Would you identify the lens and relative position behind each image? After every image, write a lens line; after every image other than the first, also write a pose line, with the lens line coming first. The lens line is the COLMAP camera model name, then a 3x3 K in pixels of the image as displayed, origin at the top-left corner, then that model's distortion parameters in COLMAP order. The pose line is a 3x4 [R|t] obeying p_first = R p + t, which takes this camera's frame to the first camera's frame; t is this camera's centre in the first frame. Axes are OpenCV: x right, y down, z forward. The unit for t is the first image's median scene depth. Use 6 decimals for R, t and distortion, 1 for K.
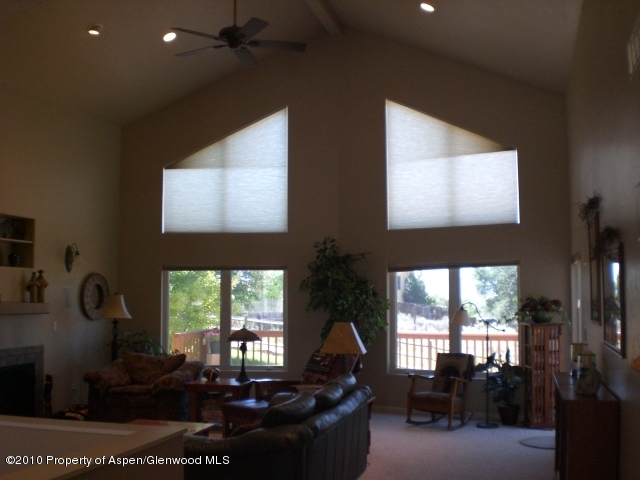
lens RADIAL K [[724.0, 0, 297.9], [0, 724.0, 232.7], [0, 0, 1]] dist [-0.063788, -0.242601]
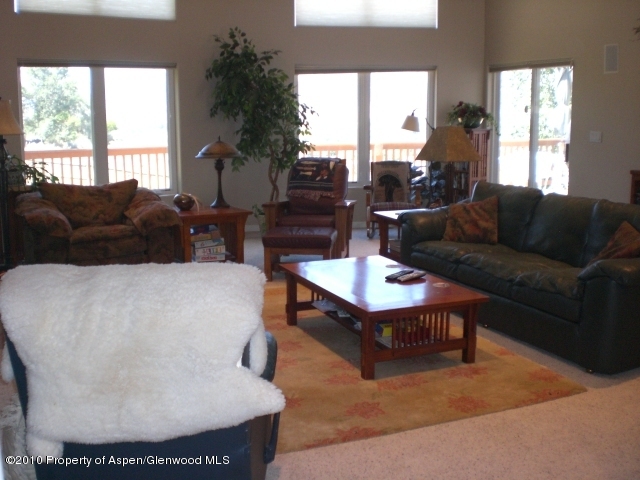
lens RADIAL K [[727.4, 0, 320.0], [0, 727.4, 240.0], [0, 0, 1]] dist [-0.056800, -0.237677]
pose [[0.764915, -0.113335, 0.634082, -0.463686], [-0.053553, 0.969801, 0.237944, 0.040961], [-0.641901, -0.215964, 0.735746, 0.307007]]
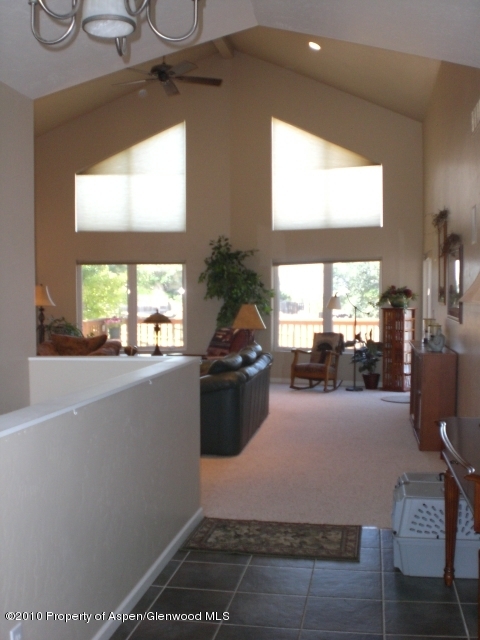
lens RADIAL K [[727.4, 0, 240.0], [0, 727.4, 320.0], [0, 0, 1]] dist [-0.056800, -0.237677]
pose [[0.992437, -0.006566, 0.122583, -0.080224], [-0.008709, 0.992286, 0.123660, -0.005533], [-0.122449, -0.123793, 0.984724, -0.192515]]
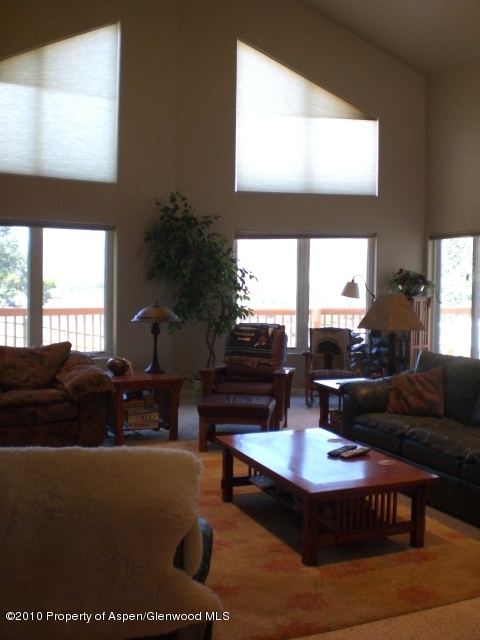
lens RADIAL K [[724.0, 0, 253.3], [0, 724.0, 299.2], [0, 0, 1]] dist [-0.063788, -0.242601]
pose [[0.766917, -0.009360, 0.641678, -0.450947], [-0.071225, 0.992475, 0.099603, 0.040269], [-0.637781, -0.122090, 0.760479, 0.328518]]
